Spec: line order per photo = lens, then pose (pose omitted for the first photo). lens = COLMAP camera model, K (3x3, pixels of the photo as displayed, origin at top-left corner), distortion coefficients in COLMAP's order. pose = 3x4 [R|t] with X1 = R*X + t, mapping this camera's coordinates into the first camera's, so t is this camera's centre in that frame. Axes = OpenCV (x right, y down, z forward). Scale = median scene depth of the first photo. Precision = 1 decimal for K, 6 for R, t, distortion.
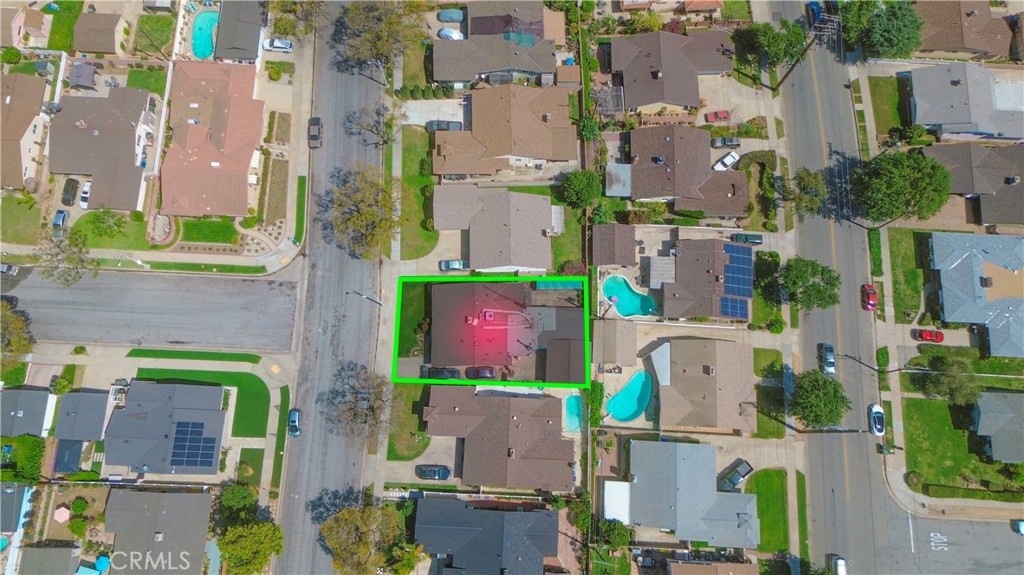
lens RADIAL K [[734.0, 0, 508.8], [0, 734.0, 288.6], [0, 0, 1]] dist [0.089423, -0.114750]
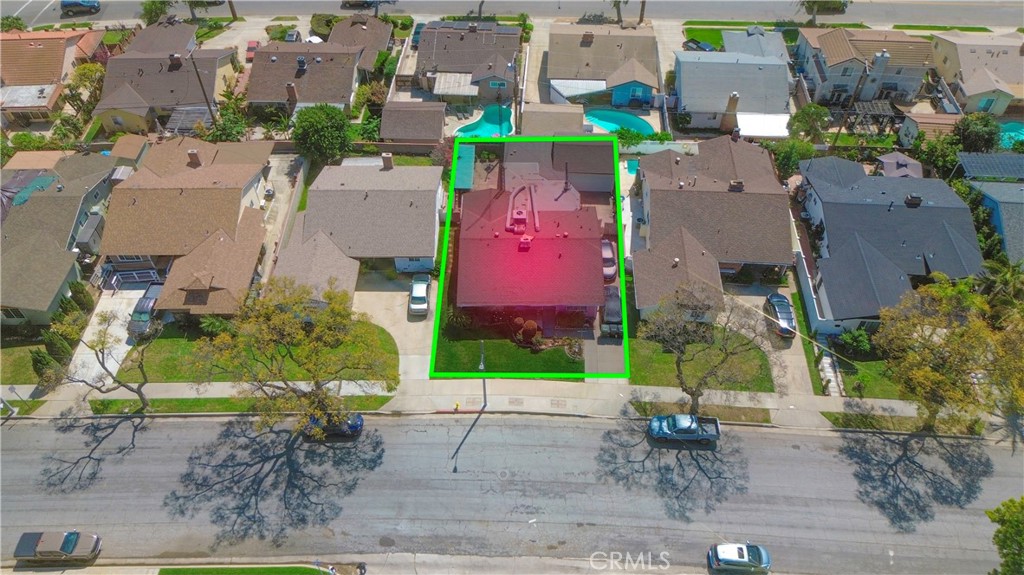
lens RADIAL K [[734.0, 0, 508.8], [0, 734.0, 288.6], [0, 0, 1]] dist [0.089423, -0.114750]
pose [[0.017679, -0.746214, 0.665471, -0.458279], [0.973367, 0.165001, 0.159162, -0.056840], [-0.228572, 0.644933, 0.729257, 0.573790]]
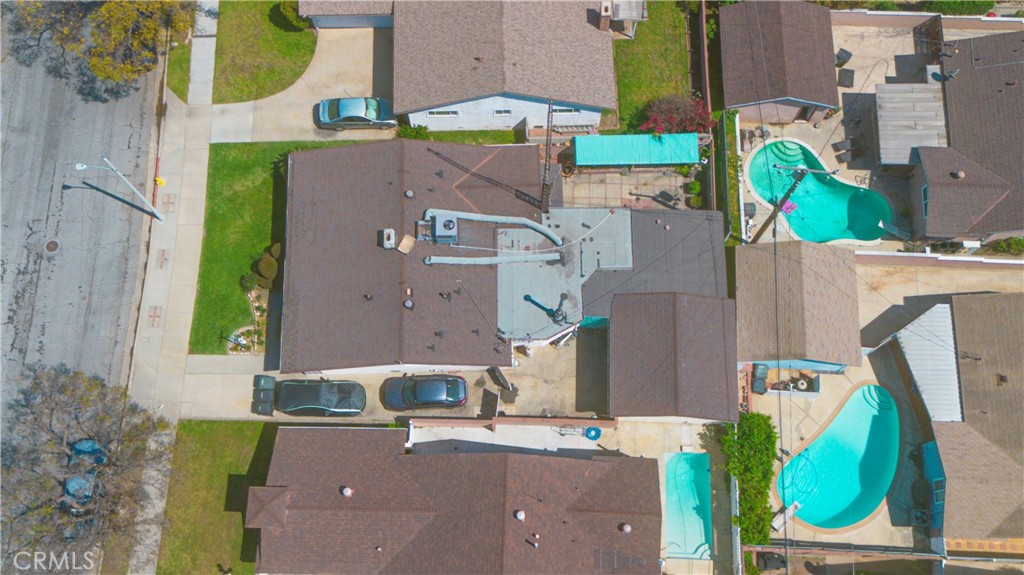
lens RADIAL K [[1027.1, 0, 512.0], [0, 1027.1, 287.5], [0, 0, 1]] dist [0.023833, 0.003939]
pose [[0.999934, -0.008984, 0.007225, 0.001743], [0.009552, 0.996518, -0.082826, 0.103641], [-0.006456, 0.082890, 0.996538, 0.492352]]
